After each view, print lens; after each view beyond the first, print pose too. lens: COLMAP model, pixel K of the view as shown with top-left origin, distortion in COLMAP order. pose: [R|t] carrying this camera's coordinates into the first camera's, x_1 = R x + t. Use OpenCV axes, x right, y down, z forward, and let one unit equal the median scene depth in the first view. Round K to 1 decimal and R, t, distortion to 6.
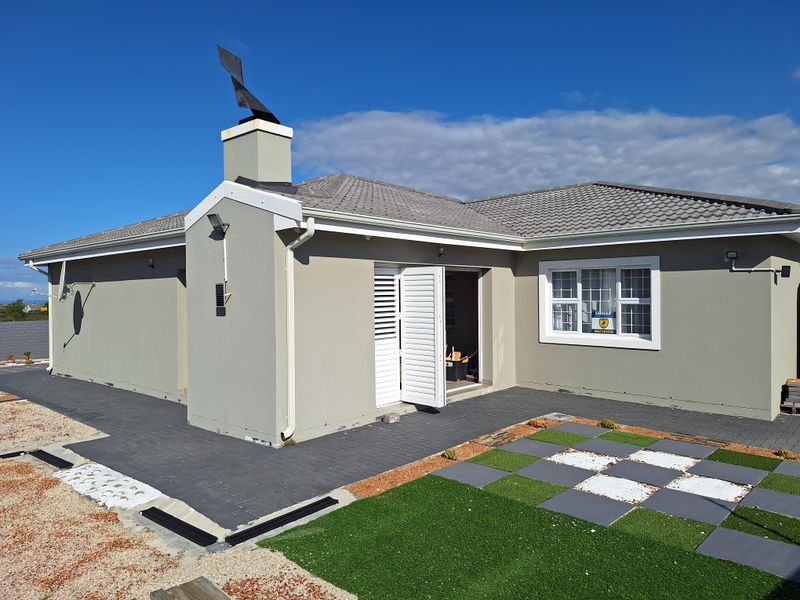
lens RADIAL K [[545.8, 0, 400.0], [0, 545.8, 300.0], [0, 0, 1]] dist [0.084182, -0.087646]
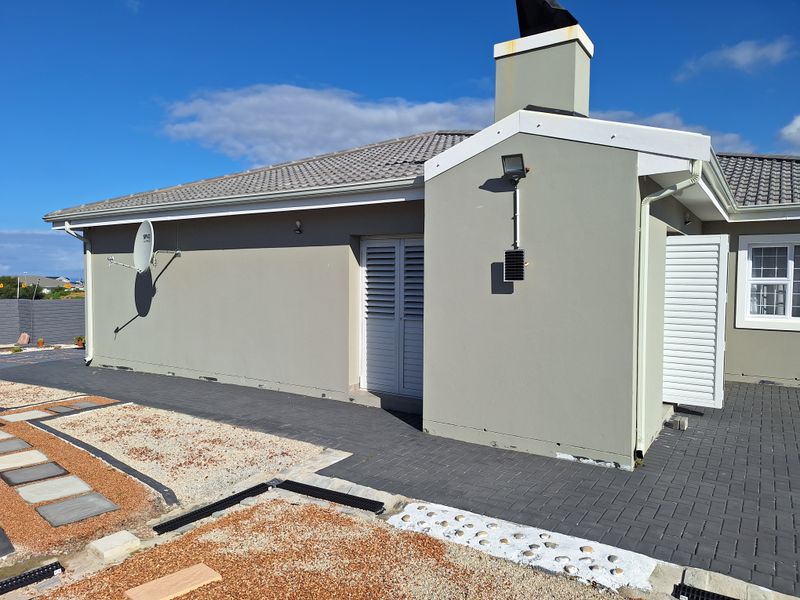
lens RADIAL K [[545.8, 0, 400.0], [0, 545.8, 300.0], [0, 0, 1]] dist [0.084182, -0.087646]
pose [[0.989375, 0.007578, 0.145192, -0.526589], [-0.011987, 0.999492, 0.029514, 0.016758], [-0.144894, -0.030941, 0.988963, 0.257346]]
